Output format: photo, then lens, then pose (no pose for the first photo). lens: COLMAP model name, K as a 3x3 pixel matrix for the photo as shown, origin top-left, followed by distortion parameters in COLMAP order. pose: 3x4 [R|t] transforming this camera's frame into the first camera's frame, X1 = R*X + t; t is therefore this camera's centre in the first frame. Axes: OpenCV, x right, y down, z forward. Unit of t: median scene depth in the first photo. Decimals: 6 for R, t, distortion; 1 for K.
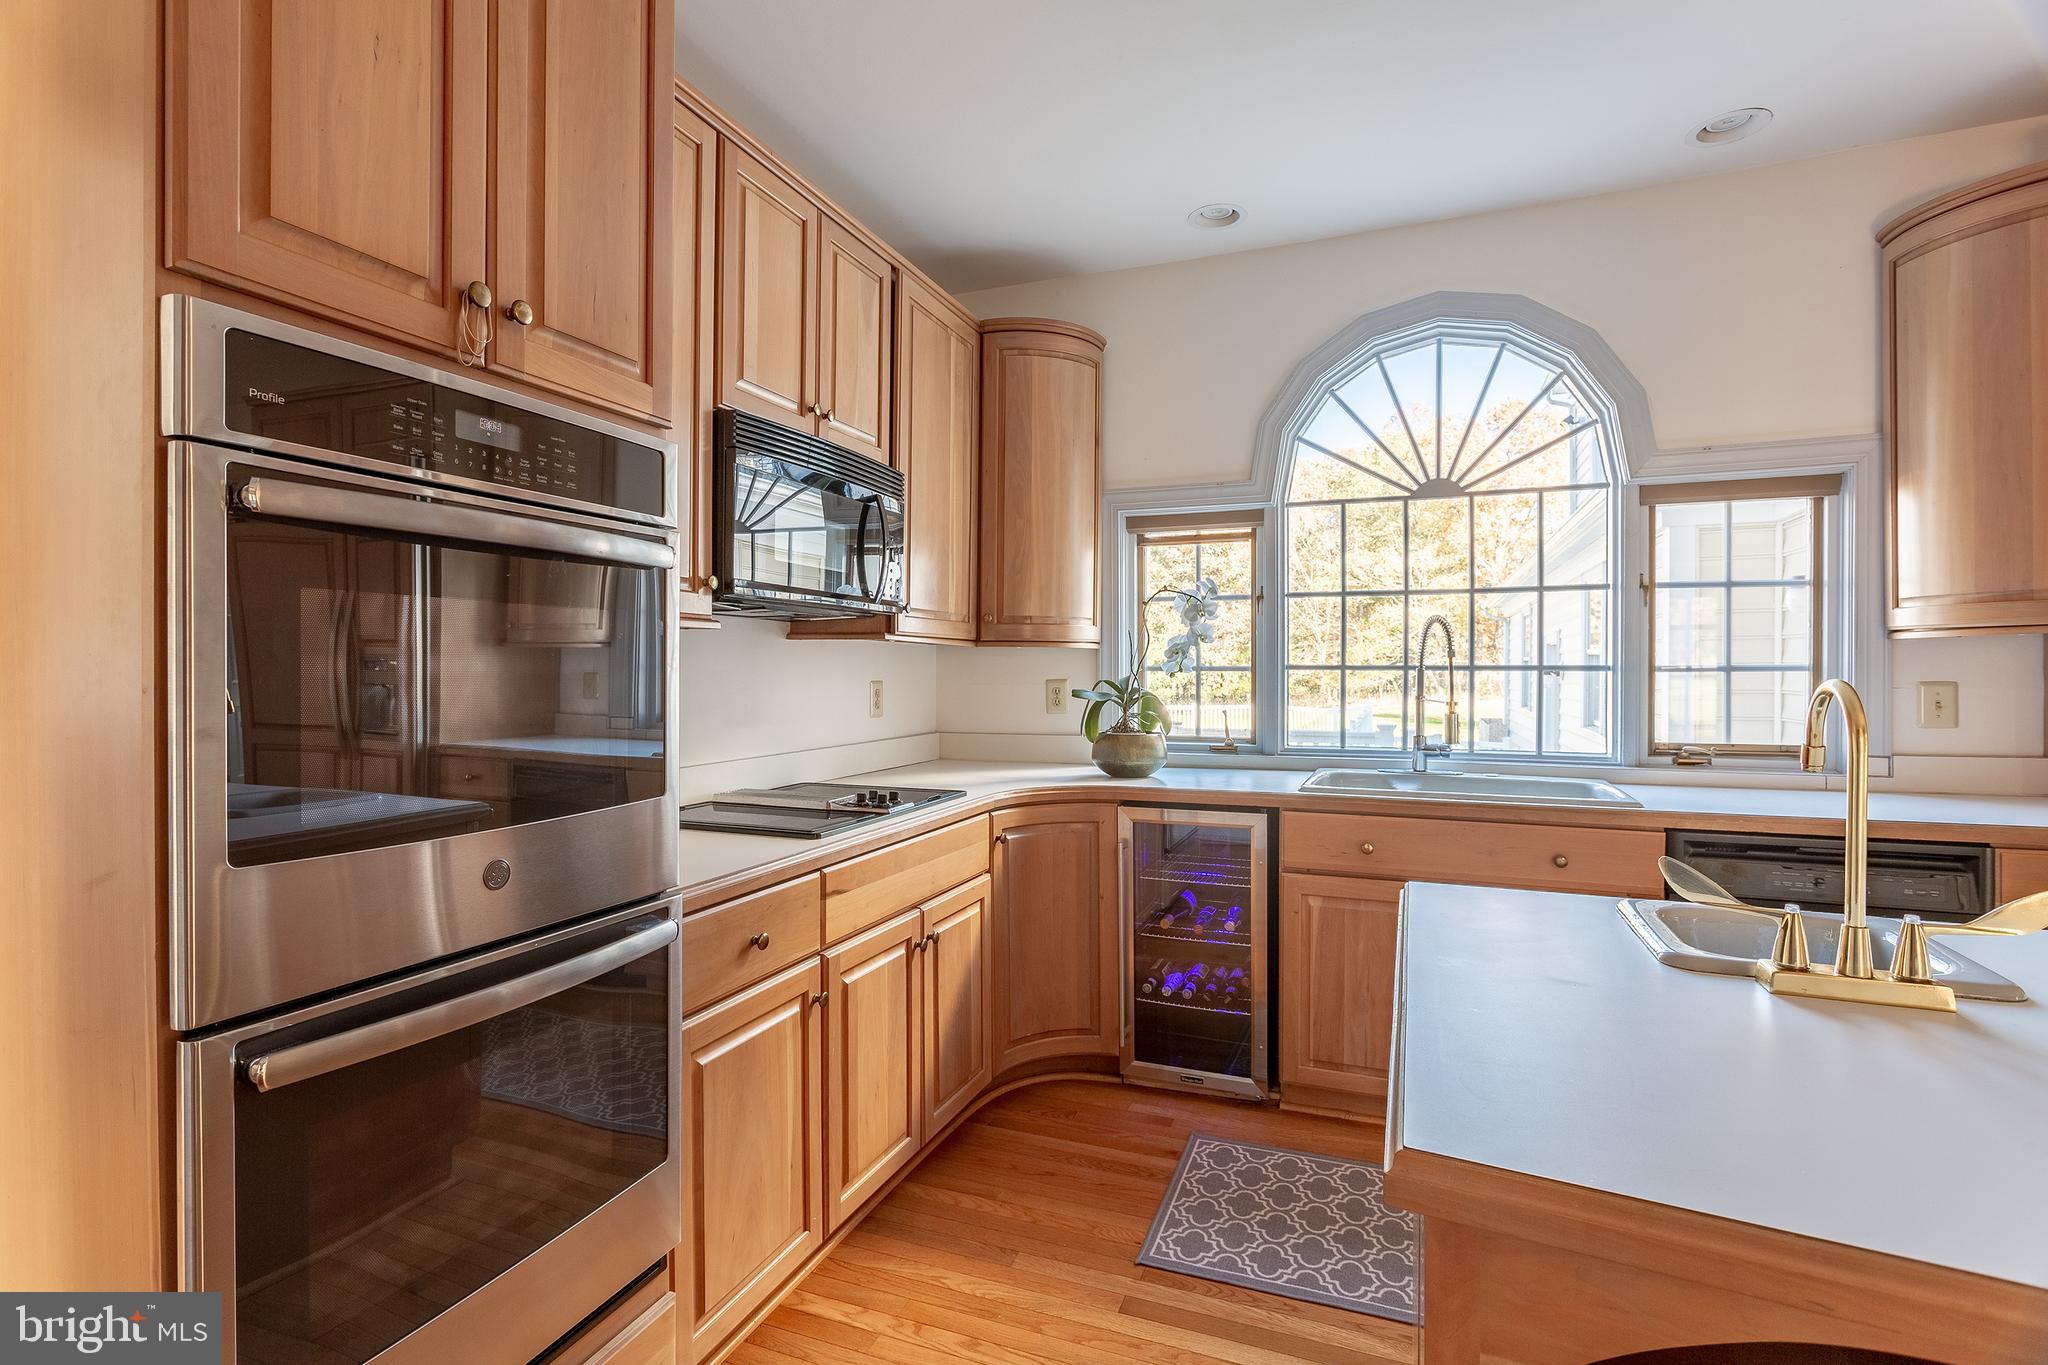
lens RADIAL K [[1005.9, 0, 1005.8], [0, 1005.9, 679.2], [0, 0, 1]] dist [-0.023232, 0.011640]
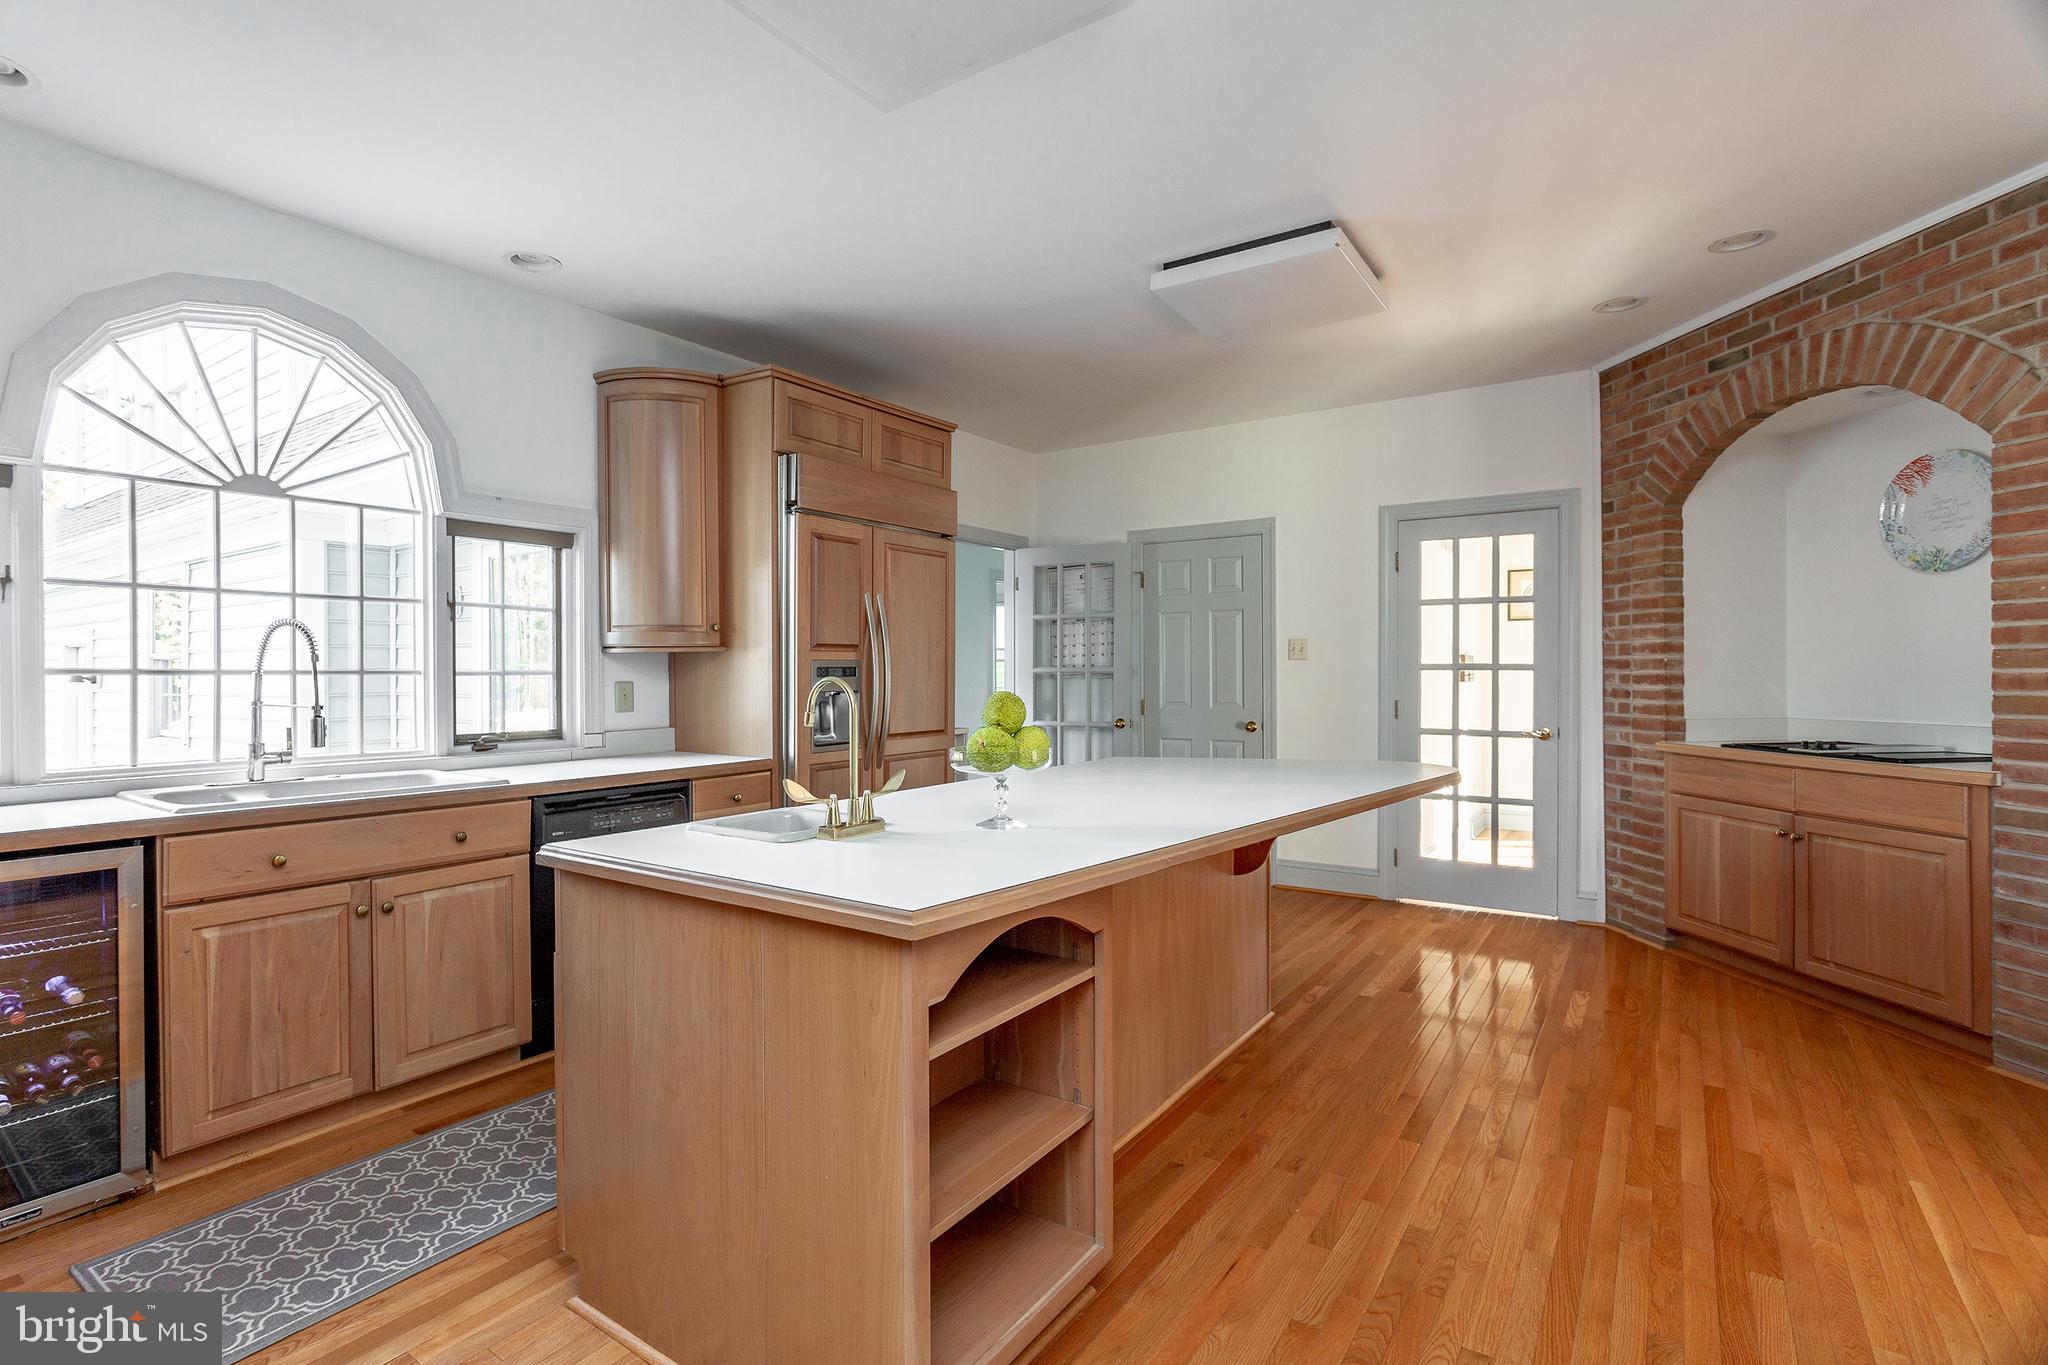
lens RADIAL K [[1028.0, 0, 1024.0], [0, 1028.0, 682.5], [0, 0, 1]] dist [0.000723, 0.000092]
pose [[0.163022, -0.008303, 0.986587, -0.463886], [0.011870, 0.999909, 0.006453, 0.000983], [-0.986551, 0.010659, 0.163106, 0.128429]]
